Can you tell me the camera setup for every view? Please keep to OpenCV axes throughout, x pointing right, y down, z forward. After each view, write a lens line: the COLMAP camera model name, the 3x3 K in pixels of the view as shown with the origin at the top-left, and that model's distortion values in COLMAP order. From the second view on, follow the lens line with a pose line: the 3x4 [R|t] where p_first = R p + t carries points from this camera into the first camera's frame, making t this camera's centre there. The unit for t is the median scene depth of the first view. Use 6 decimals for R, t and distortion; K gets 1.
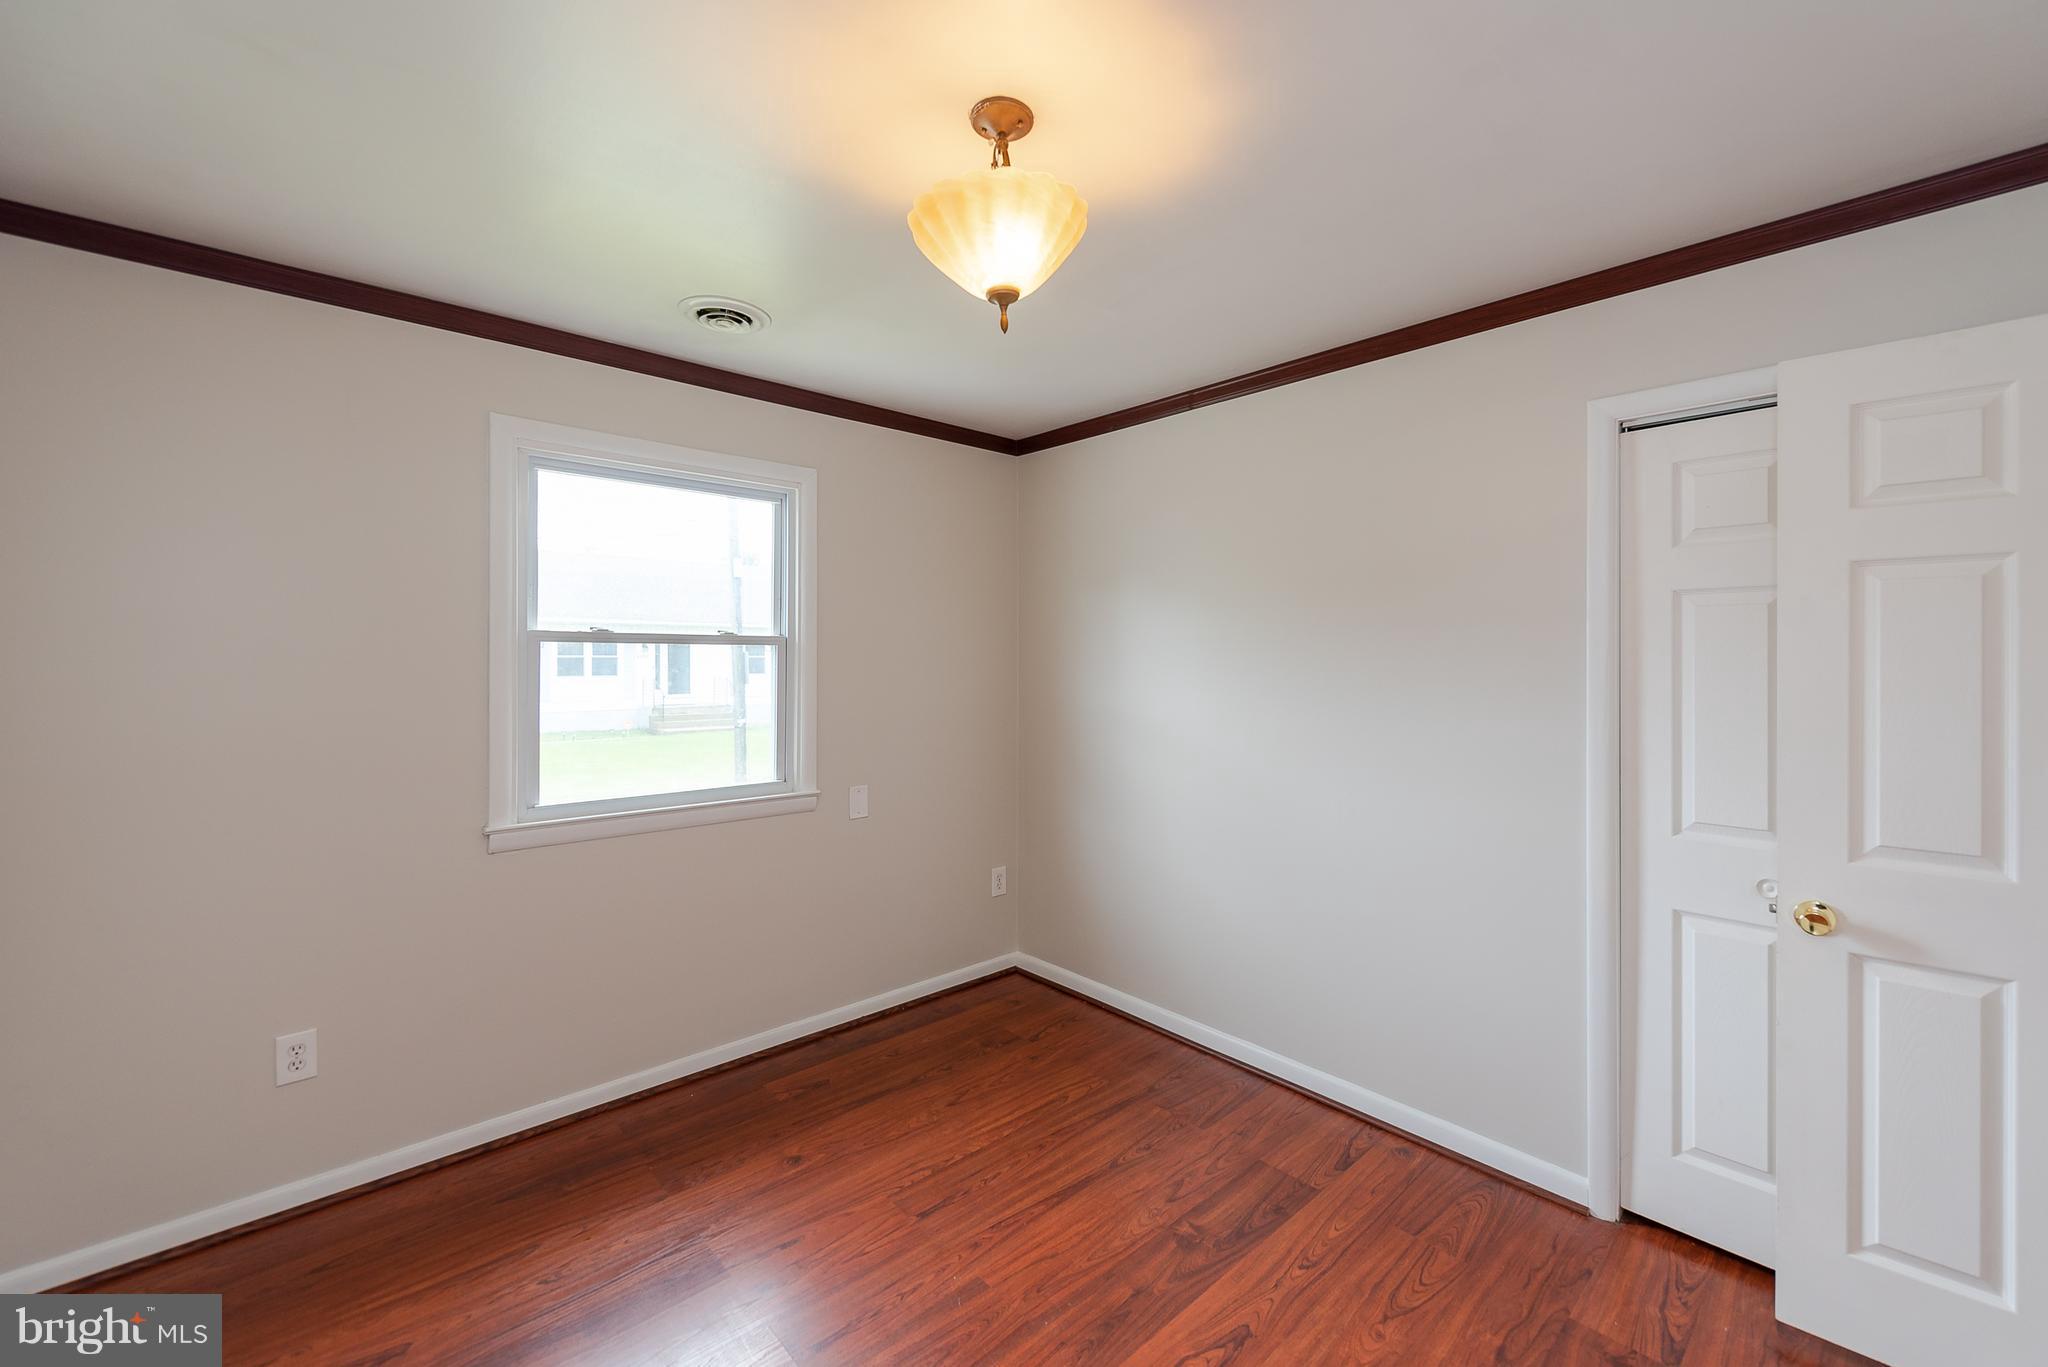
lens RADIAL K [[838.1, 0, 1015.5], [0, 838.1, 656.2], [0, 0, 1]] dist [0.014002, -0.006064]
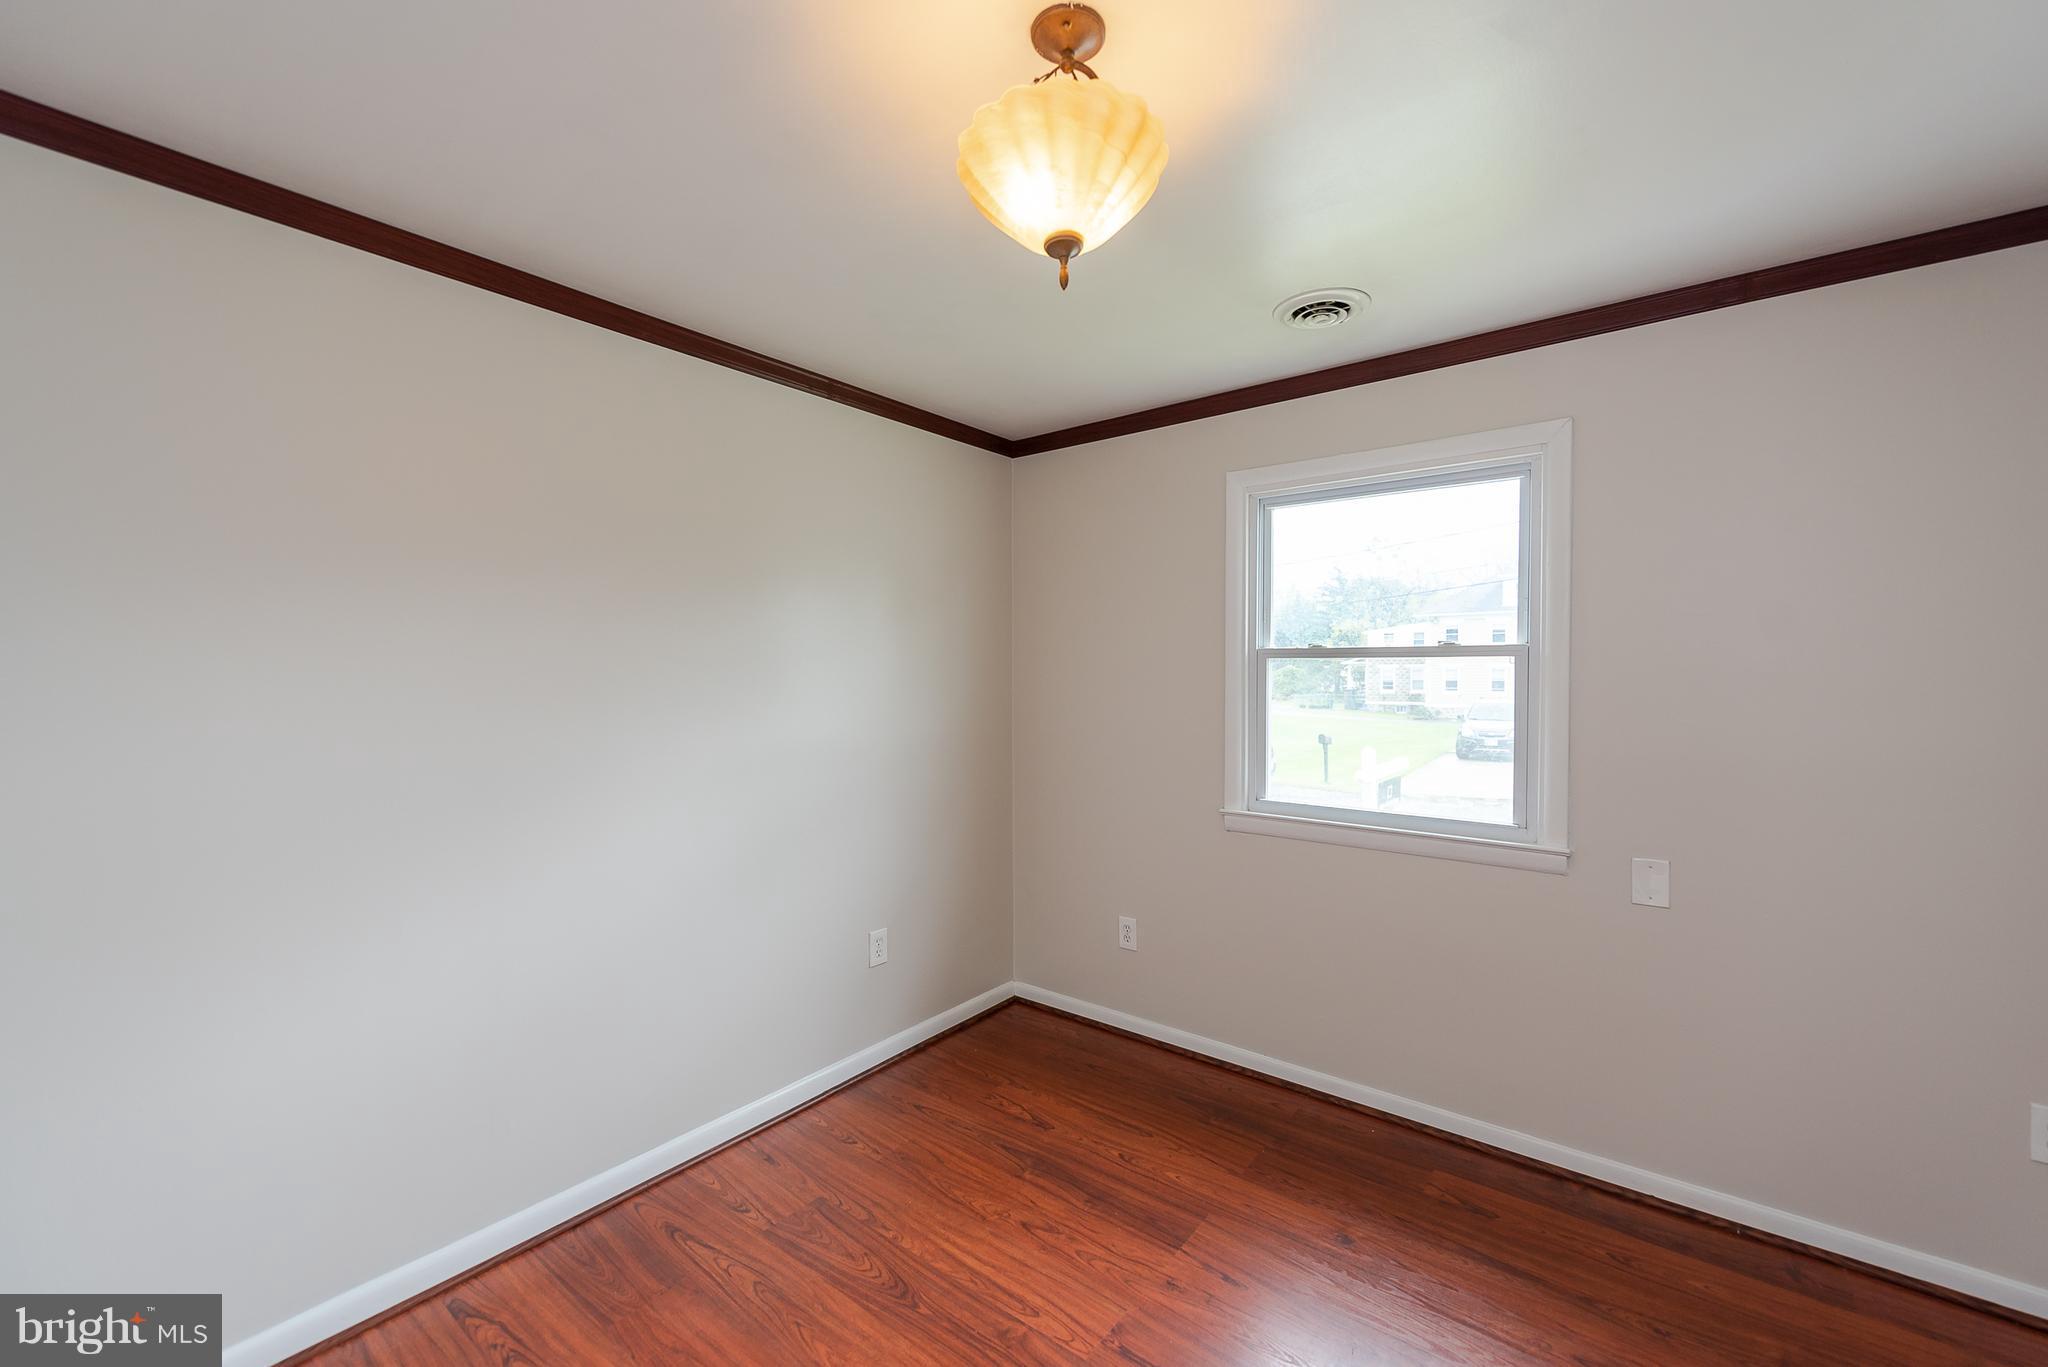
lens RADIAL K [[838.1, 0, 1015.5], [0, 838.1, 656.2], [0, 0, 1]] dist [0.014002, -0.006064]
pose [[0.149604, -0.002530, -0.988743, 0.510347], [0.020864, 0.999782, 0.000599, -0.027453], [0.988526, -0.020718, 0.149624, 0.472159]]
